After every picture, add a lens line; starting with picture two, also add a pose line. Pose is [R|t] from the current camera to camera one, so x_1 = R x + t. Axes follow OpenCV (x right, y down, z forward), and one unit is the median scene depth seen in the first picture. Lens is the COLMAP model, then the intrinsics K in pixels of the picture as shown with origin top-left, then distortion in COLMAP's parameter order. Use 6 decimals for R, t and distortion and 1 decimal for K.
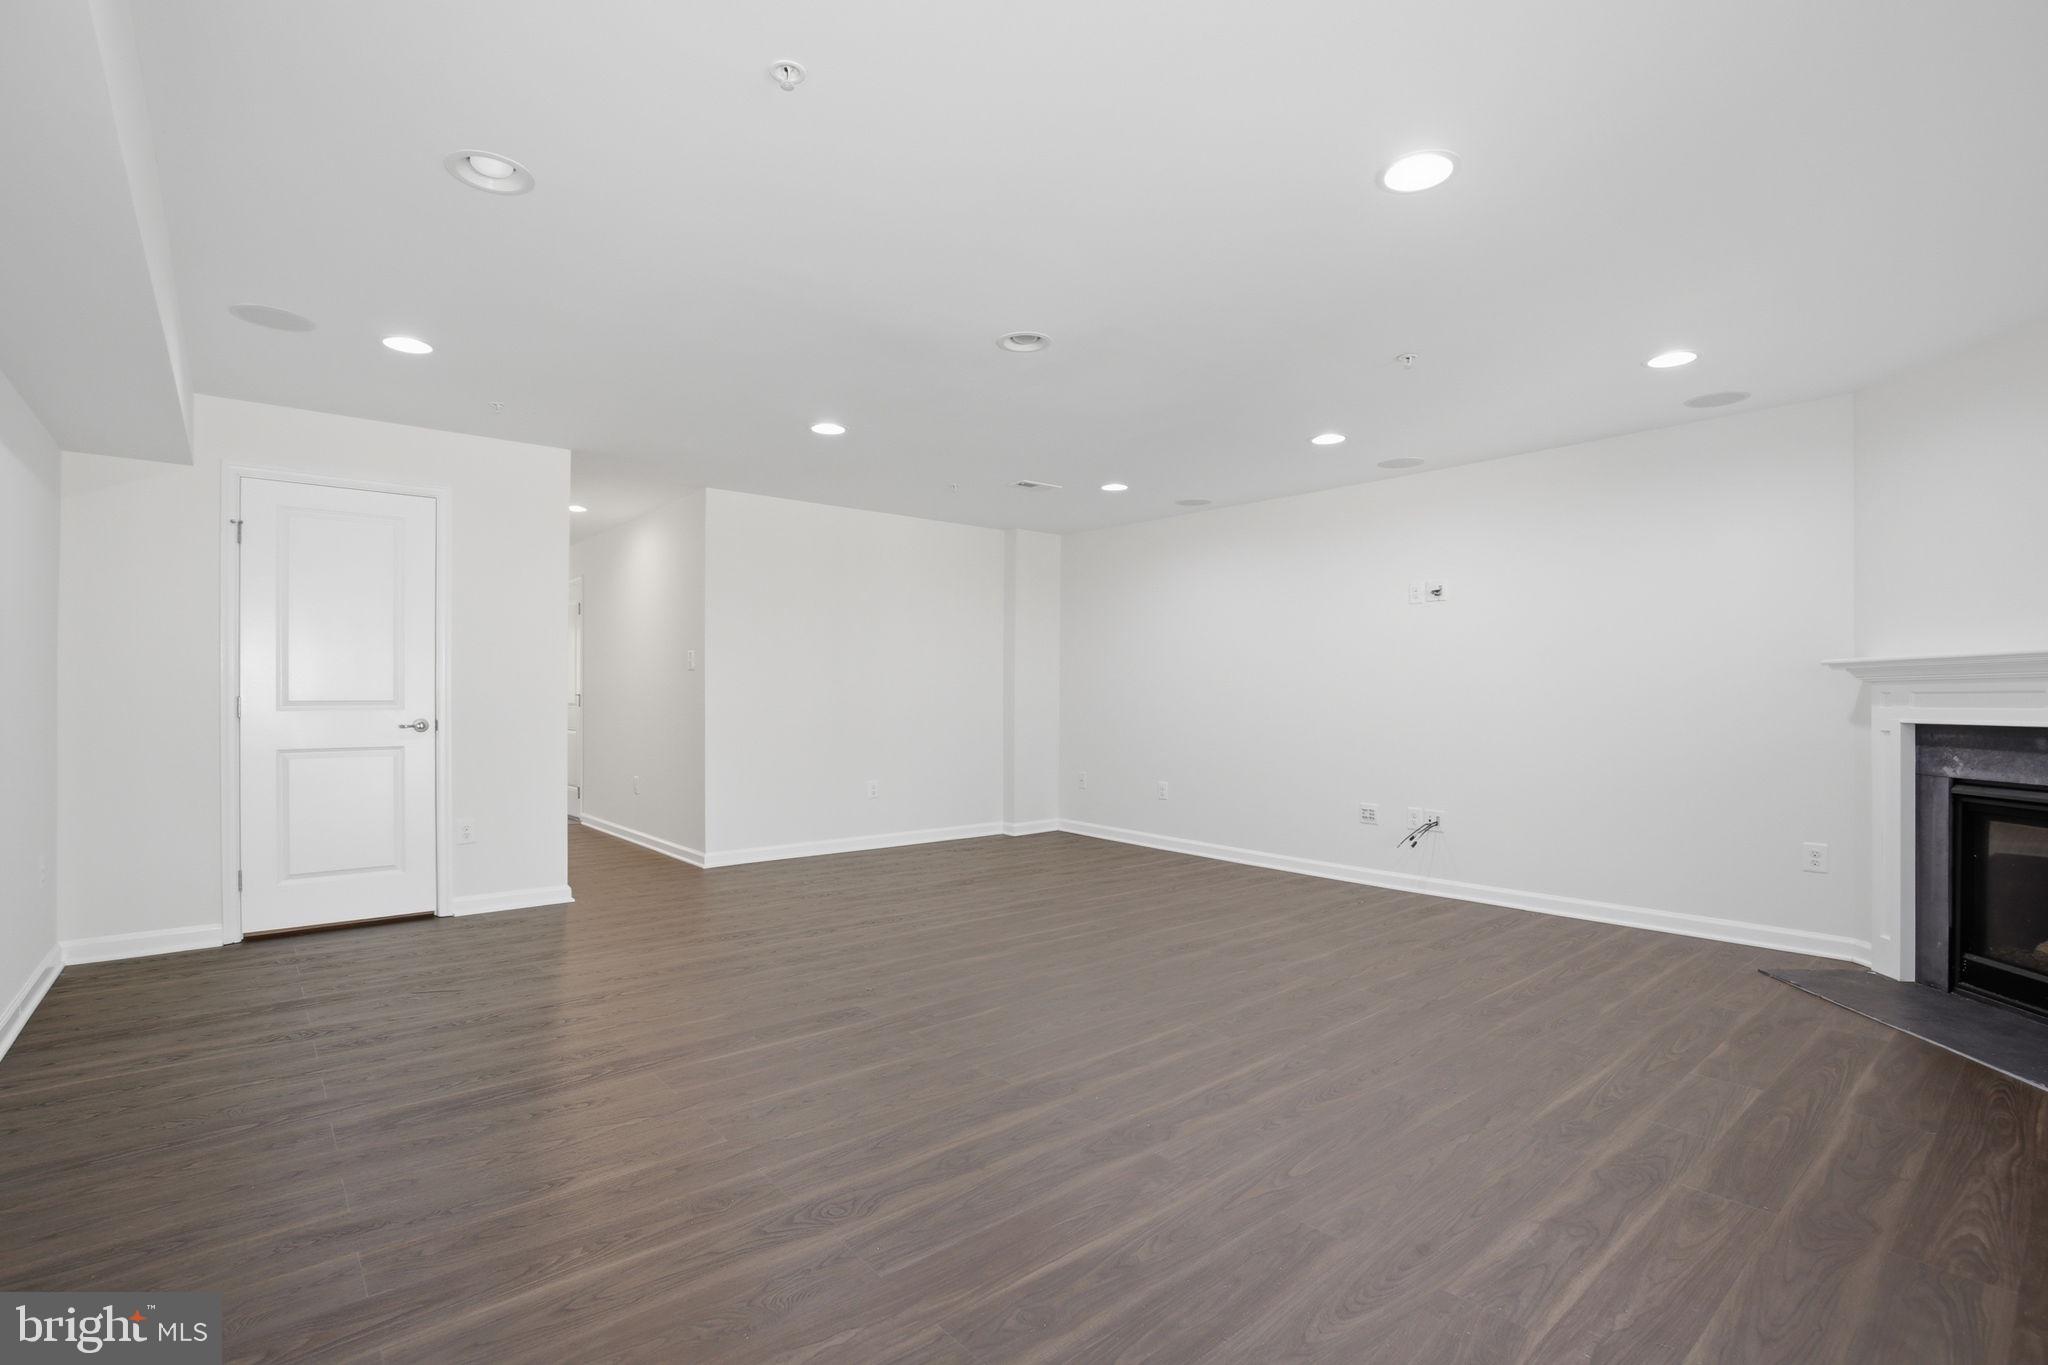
lens RADIAL K [[956.3, 0, 1021.5], [0, 956.3, 688.4], [0, 0, 1]] dist [-0.019825, 0.000682]
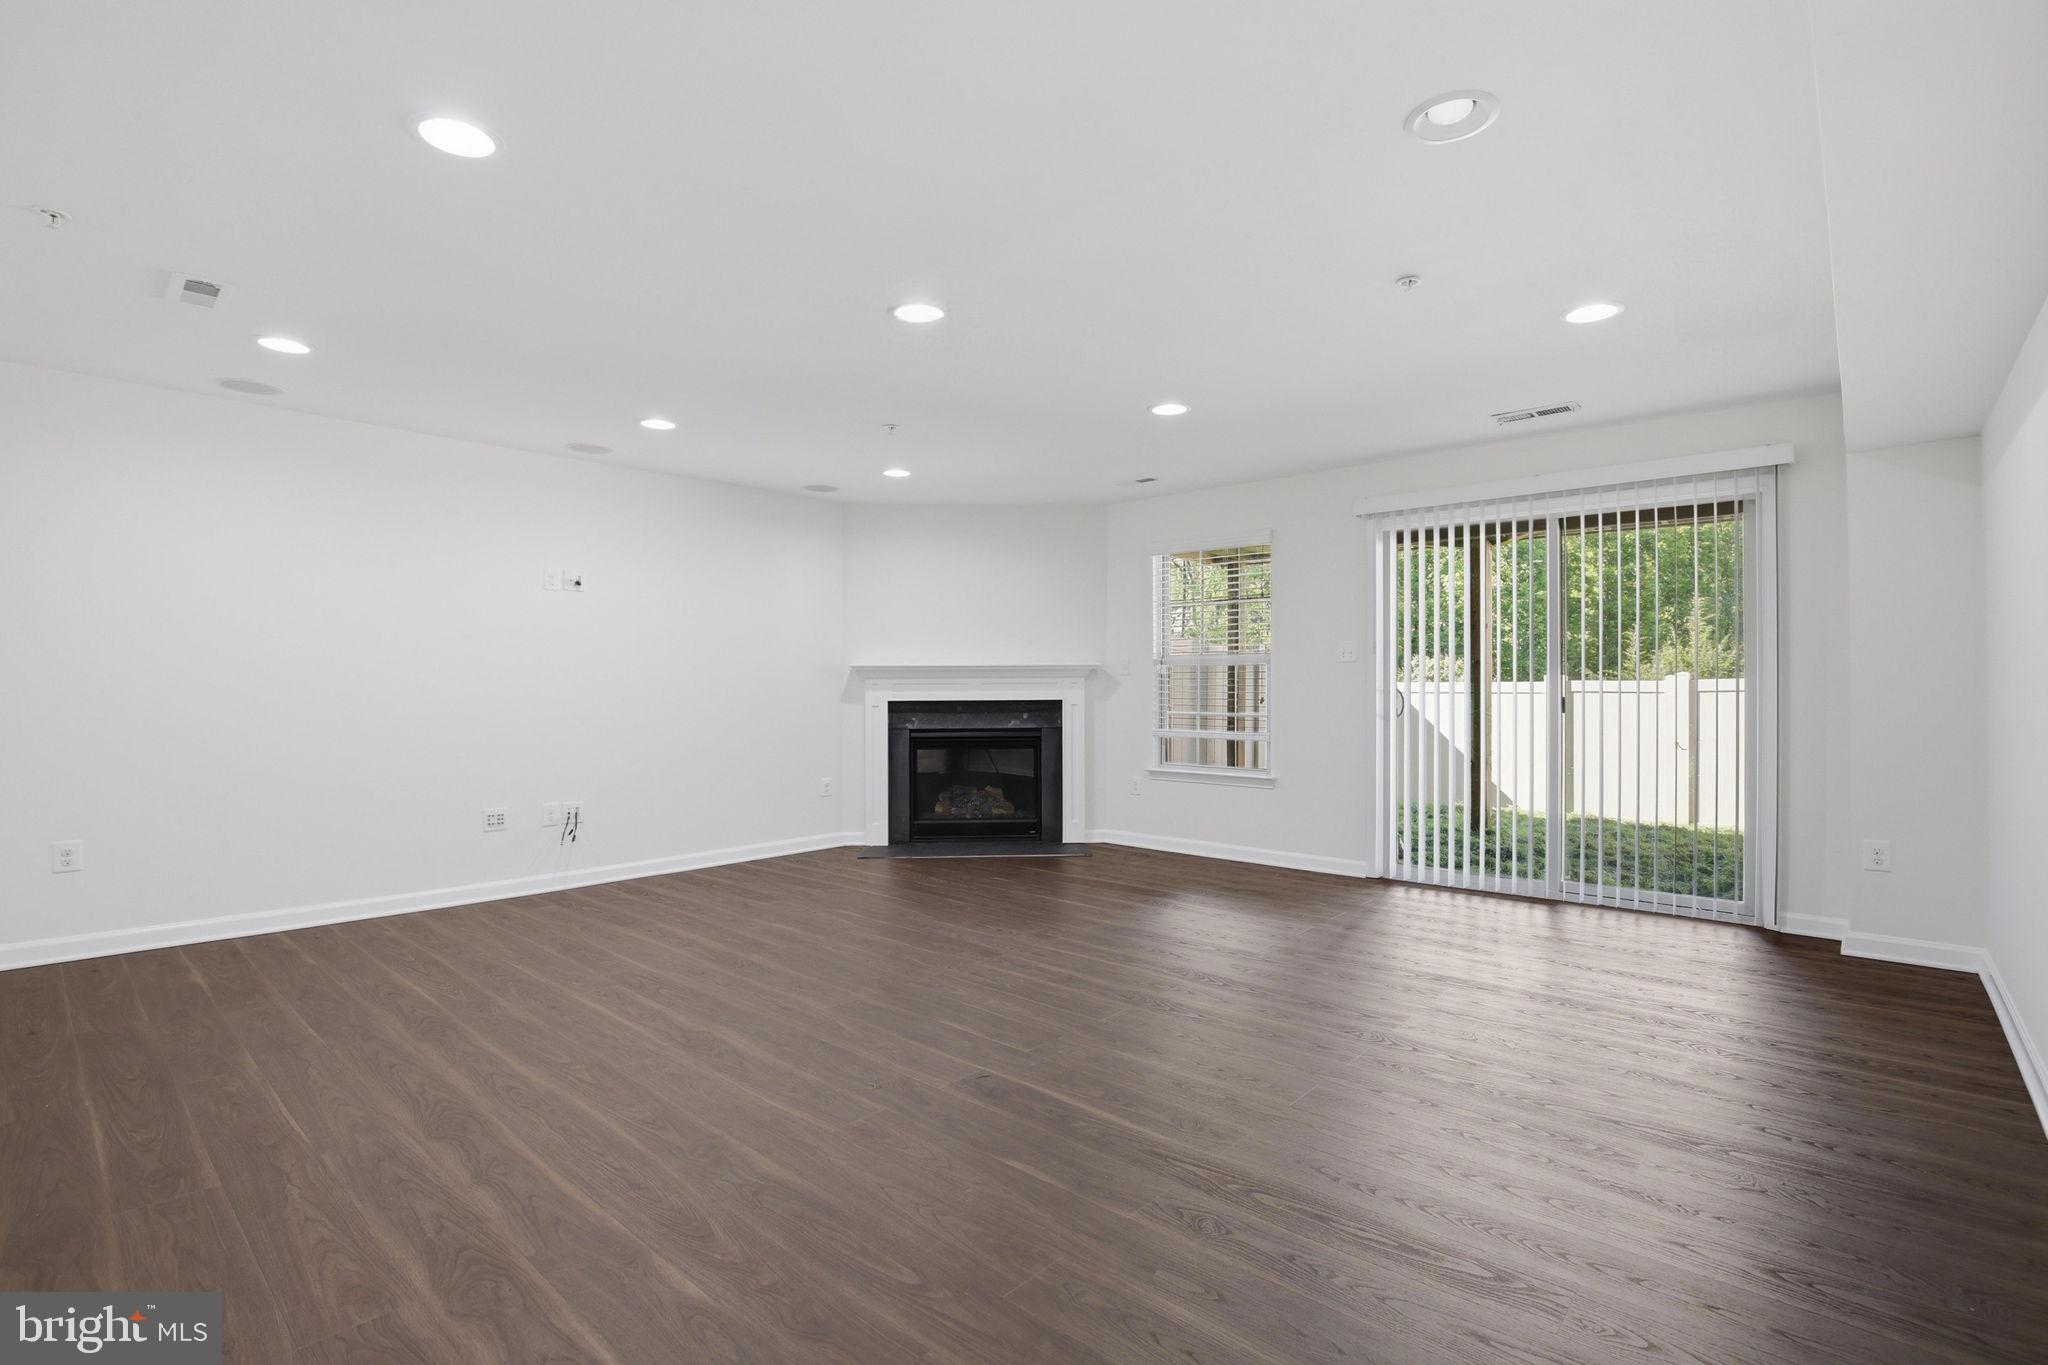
lens RADIAL K [[963.4, 0, 1024.0], [0, 963.4, 682.5], [0, 0, 1]] dist [-0.025275, 0.000878]
pose [[-0.150954, 0.002408, 0.988538, -1.121681], [-0.007425, 0.999966, -0.003570, 0.007222], [-0.988513, -0.007879, -0.150931, 1.239069]]
